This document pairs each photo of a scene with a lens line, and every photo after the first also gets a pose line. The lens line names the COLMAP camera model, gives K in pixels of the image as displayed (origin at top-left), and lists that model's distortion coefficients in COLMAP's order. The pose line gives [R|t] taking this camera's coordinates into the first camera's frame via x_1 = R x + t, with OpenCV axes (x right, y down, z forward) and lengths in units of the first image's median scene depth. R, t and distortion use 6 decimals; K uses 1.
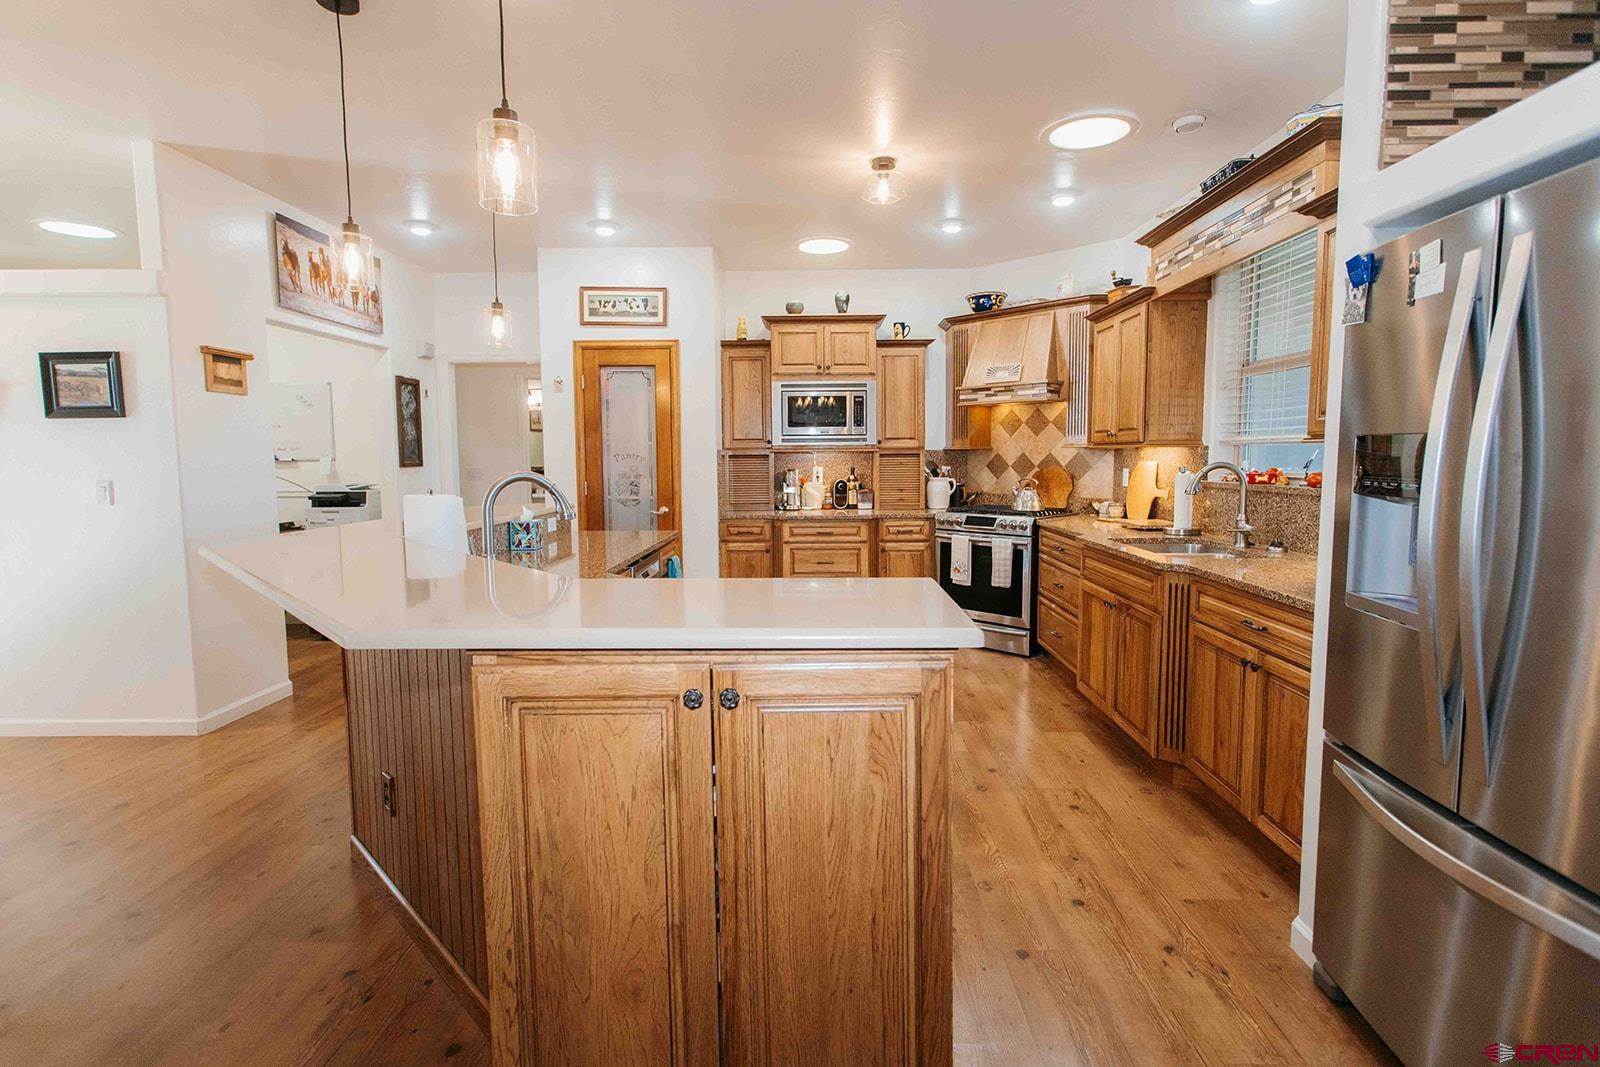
lens RADIAL K [[755.3, 0, 806.0], [0, 755.3, 522.8], [0, 0, 1]] dist [-0.001559, 0.000312]
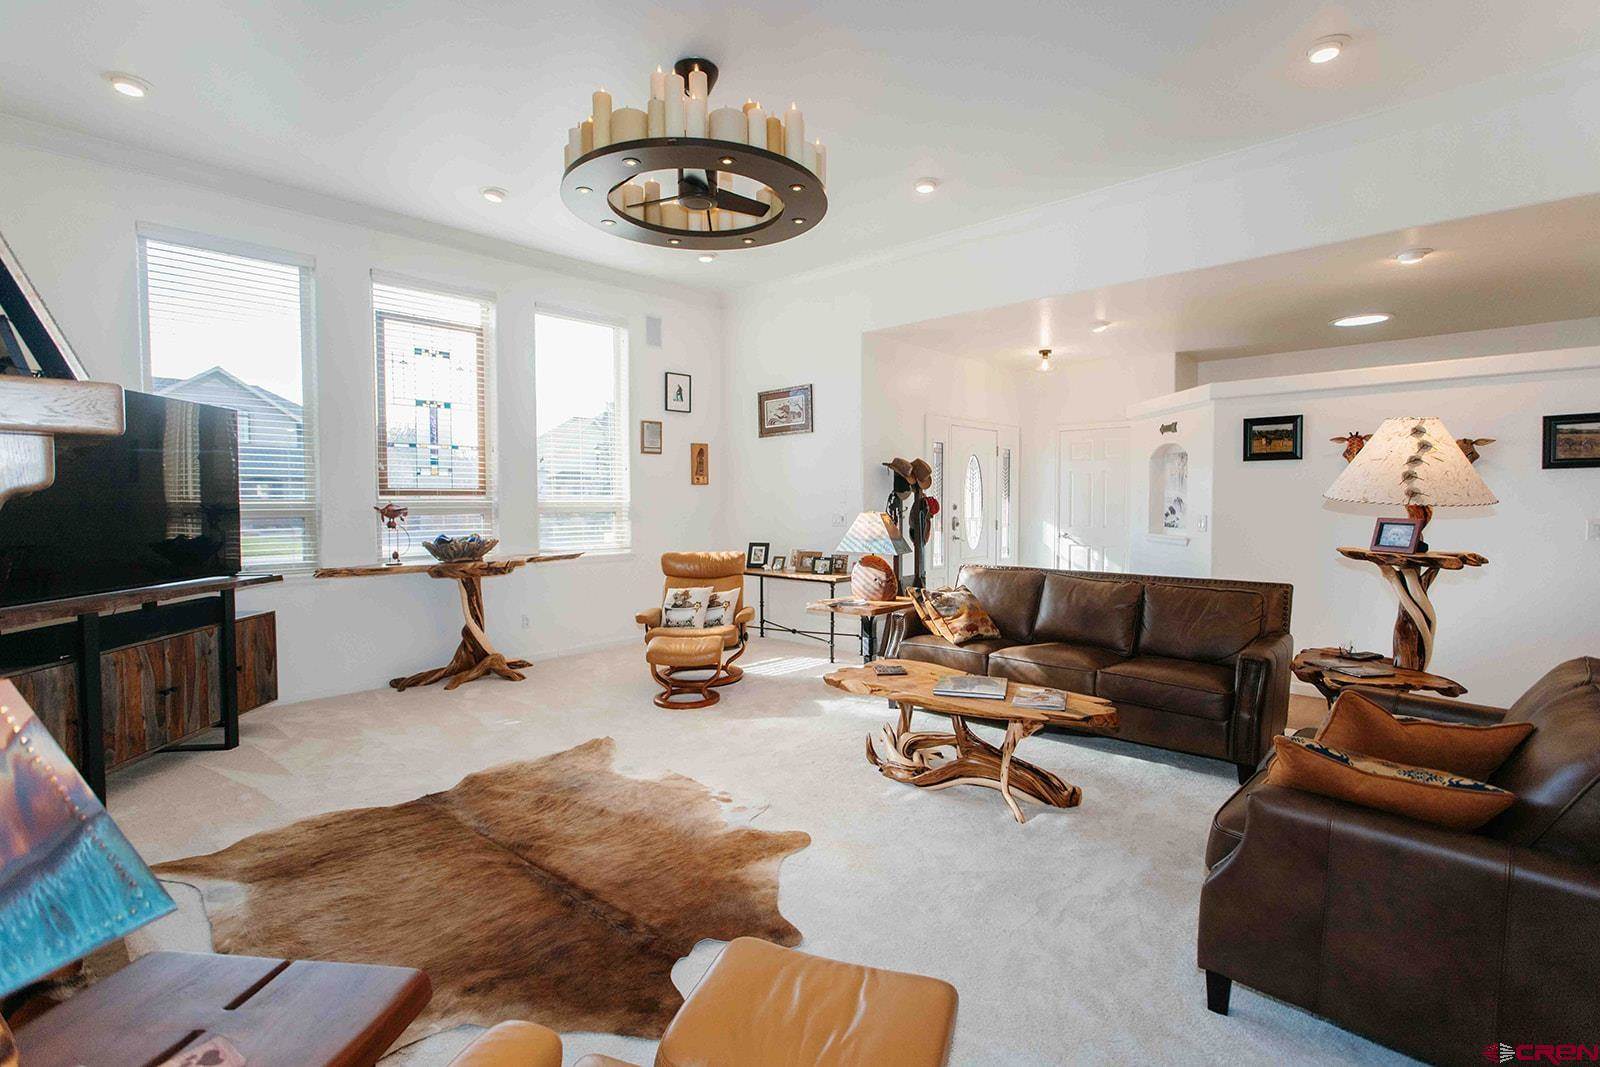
lens RADIAL K [[746.6, 0, 800.0], [0, 746.6, 533.5], [0, 0, 1]] dist [-0.000386, 0.000251]
pose [[0.734479, 0.036472, -0.677651, -1.068079], [-0.062695, 0.997931, -0.014244, 0.058283], [0.675730, 0.052947, 0.735246, -0.699104]]
